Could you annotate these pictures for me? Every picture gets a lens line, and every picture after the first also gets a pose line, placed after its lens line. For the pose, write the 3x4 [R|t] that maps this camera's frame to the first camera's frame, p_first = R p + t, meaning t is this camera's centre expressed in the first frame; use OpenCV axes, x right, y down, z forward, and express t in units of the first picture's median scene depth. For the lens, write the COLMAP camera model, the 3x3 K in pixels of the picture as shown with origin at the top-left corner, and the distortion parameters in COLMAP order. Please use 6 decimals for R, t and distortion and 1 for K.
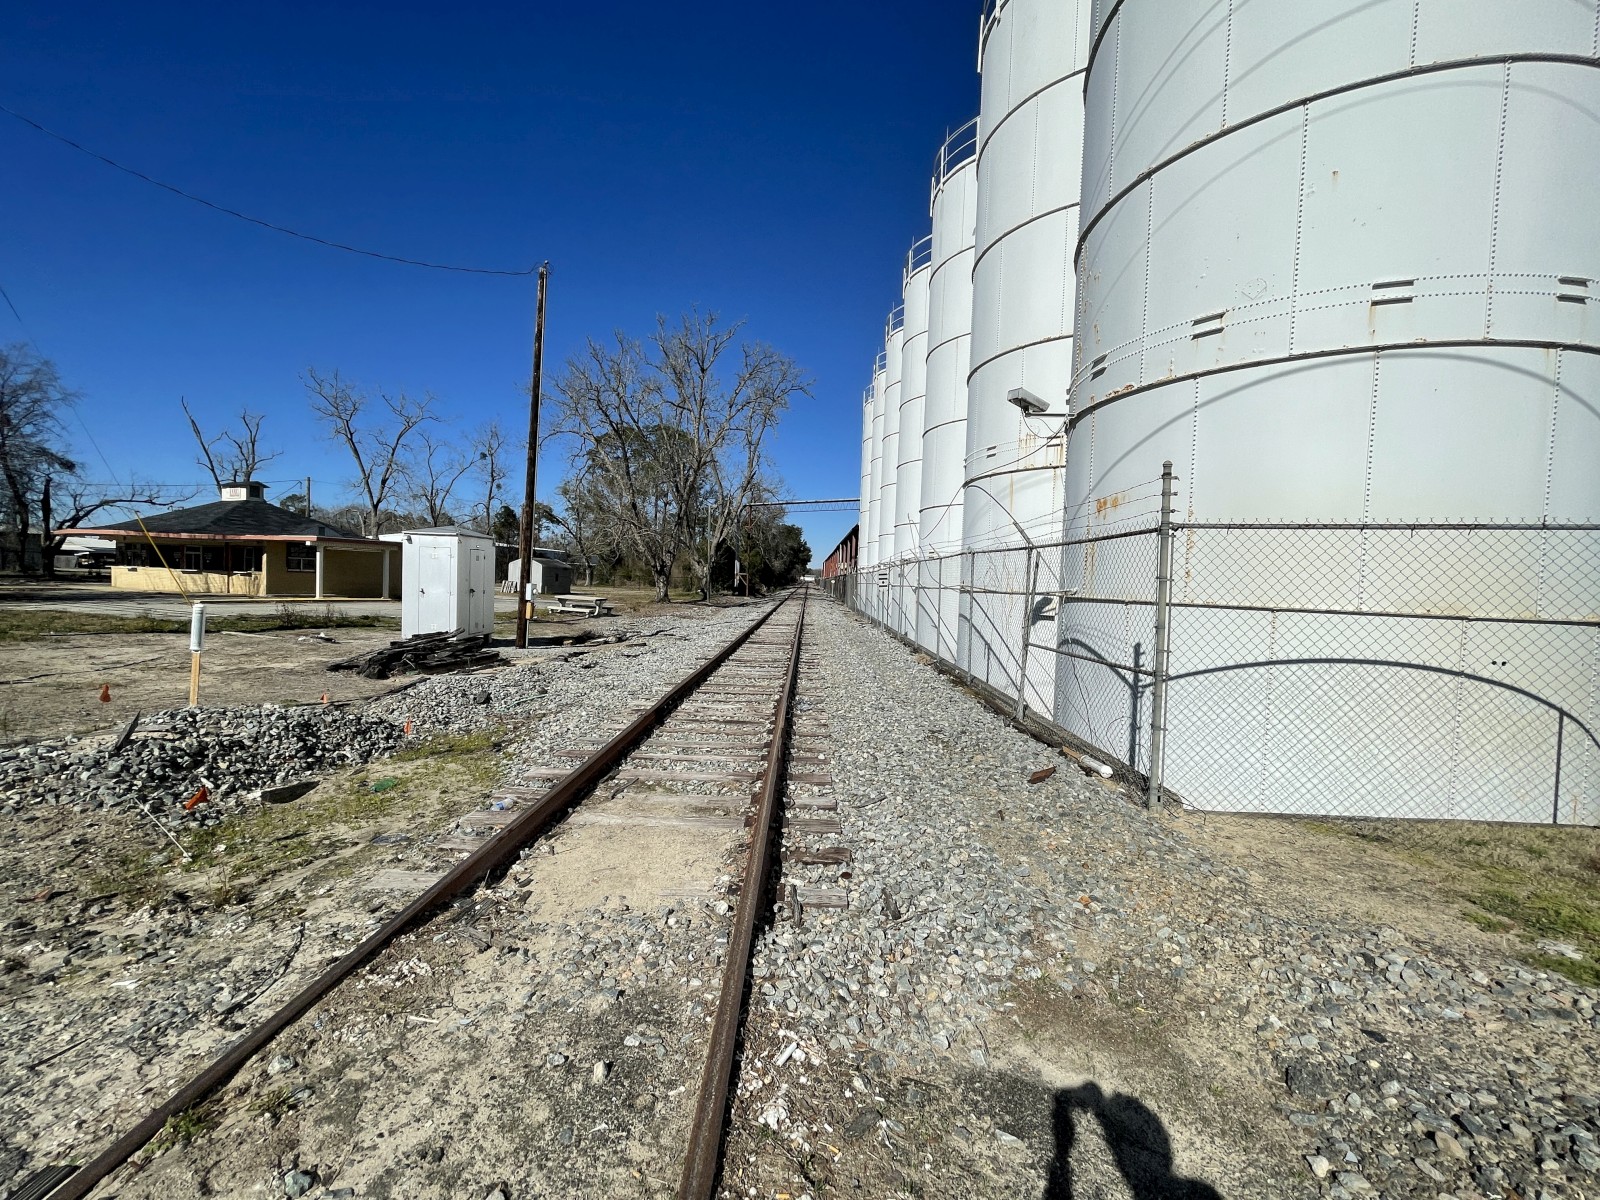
lens RADIAL K [[652.6, 0, 800.0], [0, 652.6, 600.0], [0, 0, 1]] dist [-0.000379, 0.000192]
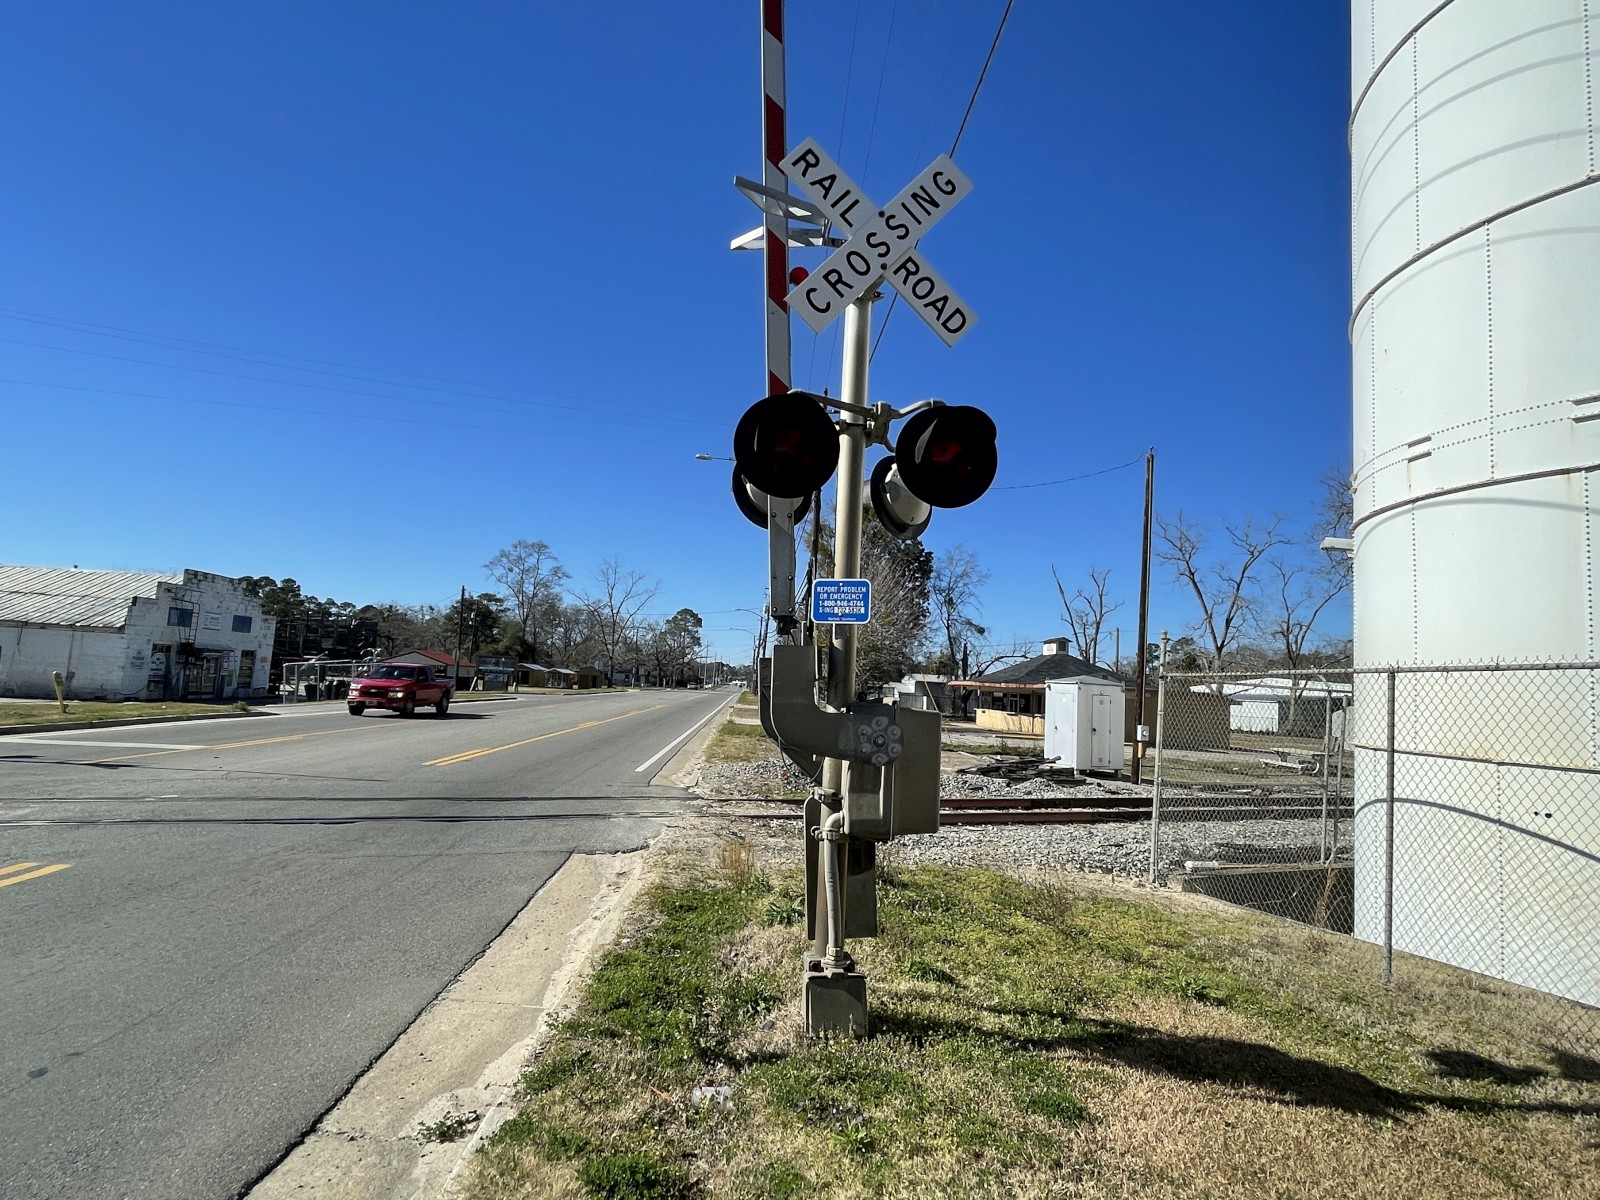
lens RADIAL K [[854.7, 0, 800.0], [0, 854.7, 600.0], [0, 0, 1]] dist [-0.001539, 0.000224]
pose [[0.452394, -0.099603, -0.886239, 0.370782], [-0.071063, 0.986558, -0.147153, 0.010992], [0.888982, 0.129550, 0.439235, -0.106808]]
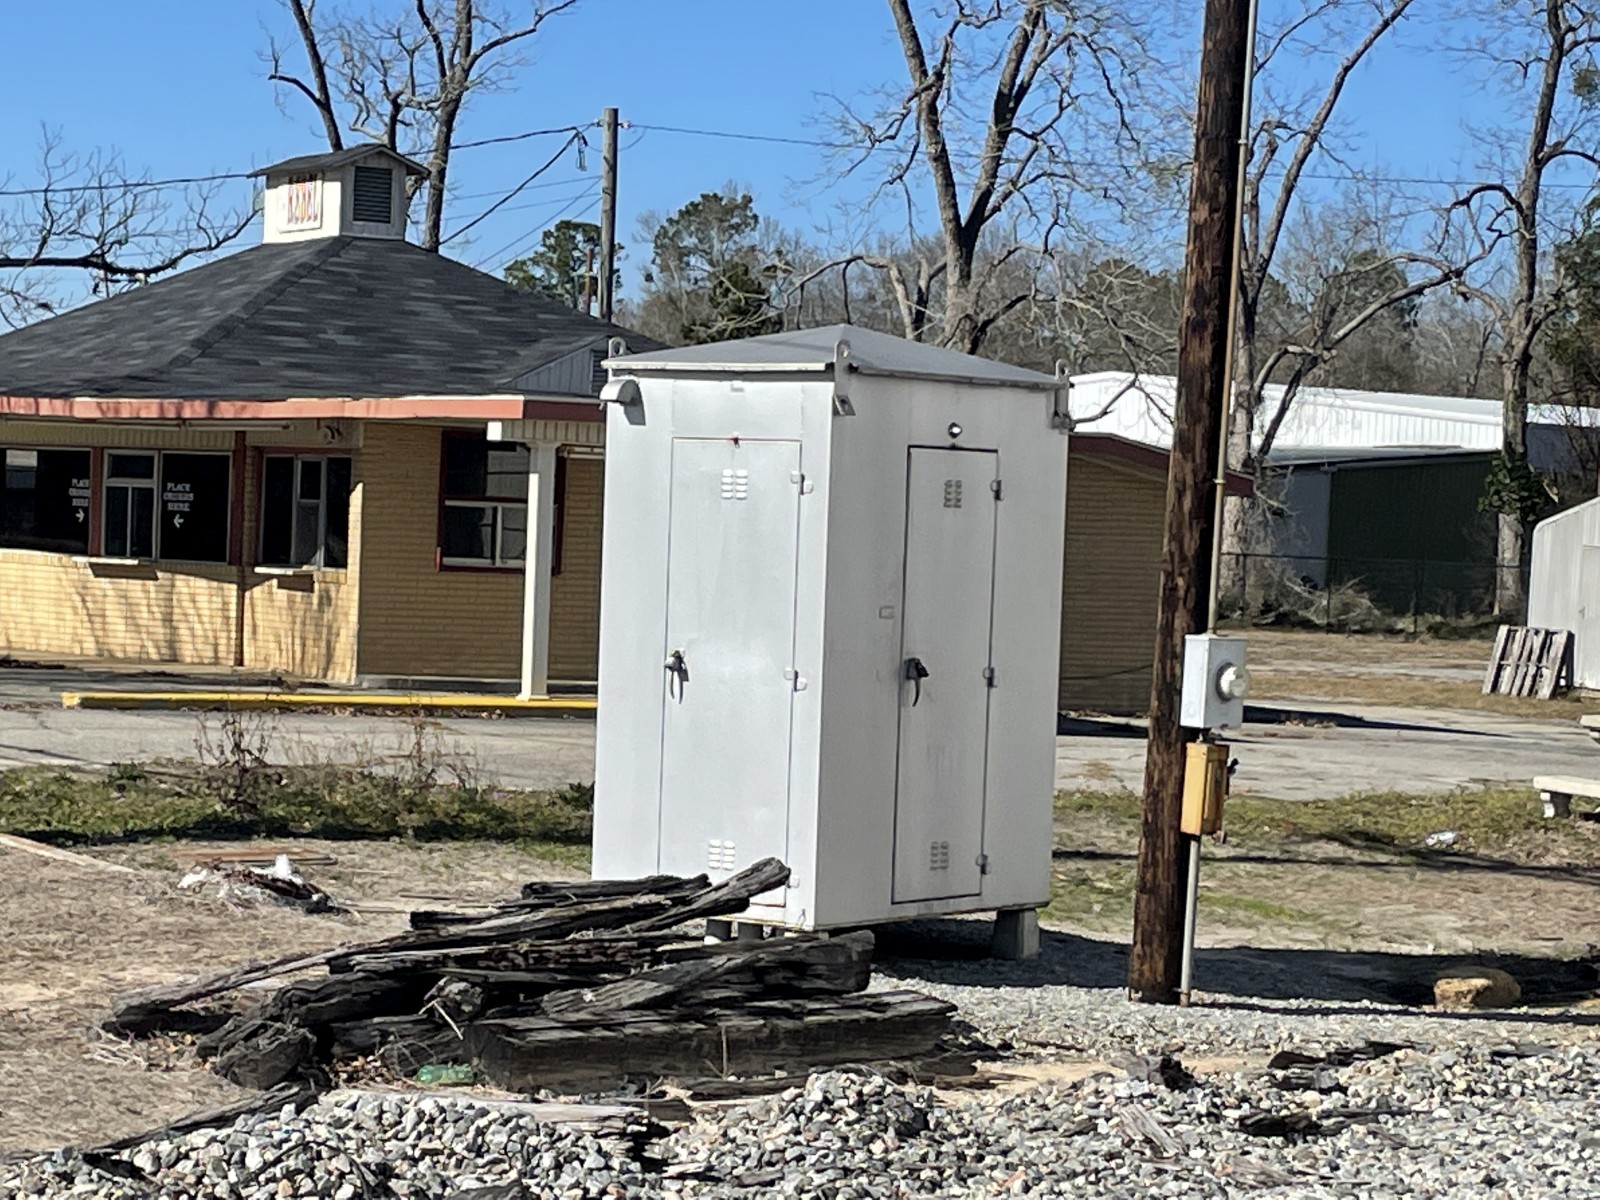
lens RADIAL K [[4073.4, 0, 687.8], [0, 4073.4, 599.8], [0, 0, 1]] dist [0.124836, 0.206581]
pose [[0.782976, 0.007475, -0.622007, 0.094148], [-0.031603, 0.999115, -0.027775, 0.000124], [0.621248, 0.041405, 0.782519, 0.030550]]
